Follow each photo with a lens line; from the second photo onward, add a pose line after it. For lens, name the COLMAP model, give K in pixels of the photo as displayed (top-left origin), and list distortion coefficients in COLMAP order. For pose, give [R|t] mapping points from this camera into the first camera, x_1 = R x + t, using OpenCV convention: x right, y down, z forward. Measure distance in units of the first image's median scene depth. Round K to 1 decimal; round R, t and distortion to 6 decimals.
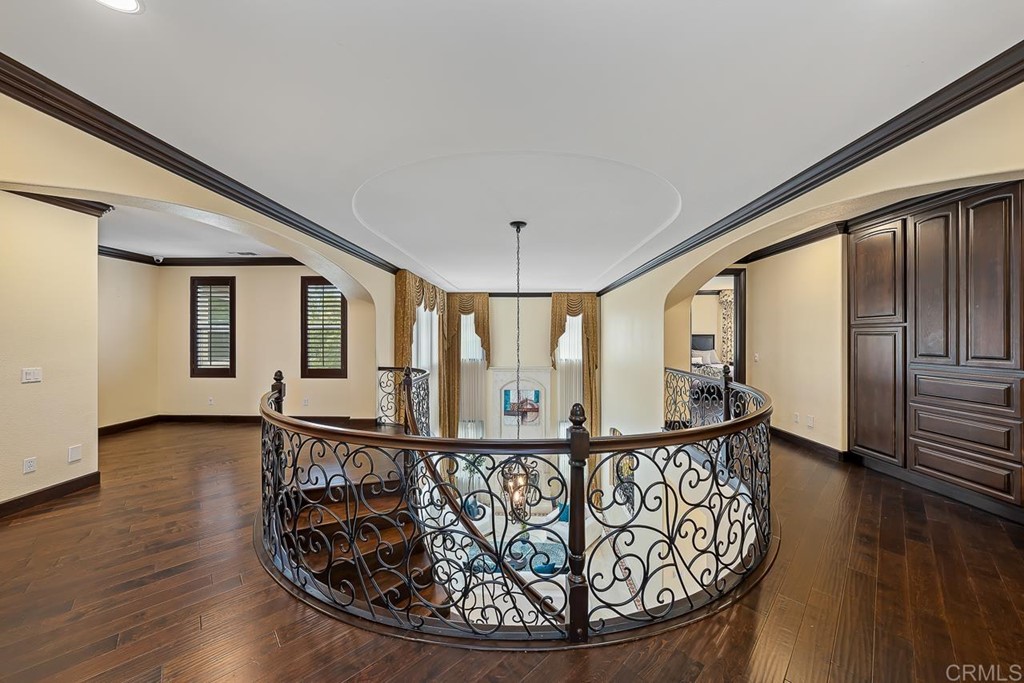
lens RADIAL K [[393.7, 0, 513.5], [0, 393.7, 339.4], [0, 0, 1]] dist [-0.005143, 0.000600]
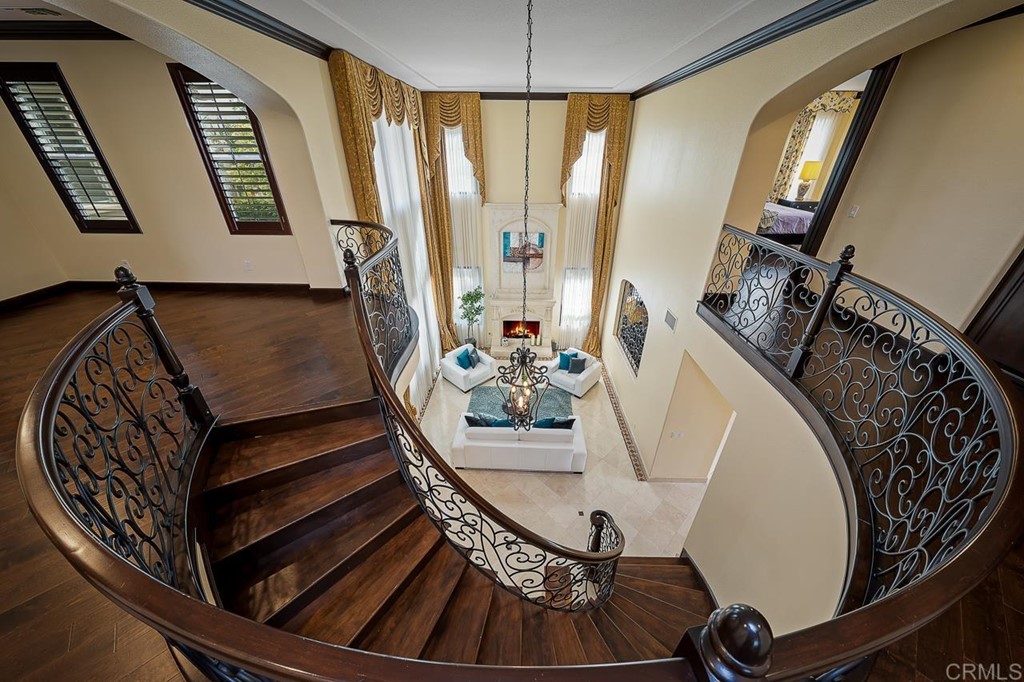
lens RADIAL K [[354.7, 0, 515.2], [0, 354.7, 343.2], [0, 0, 1]] dist [0.000525, -0.000356]
pose [[0.999951, -0.000106, 0.009875, -0.005775], [-0.004741, 0.871992, 0.489497, -0.037985], [-0.008663, -0.489520, 0.871949, 0.218874]]
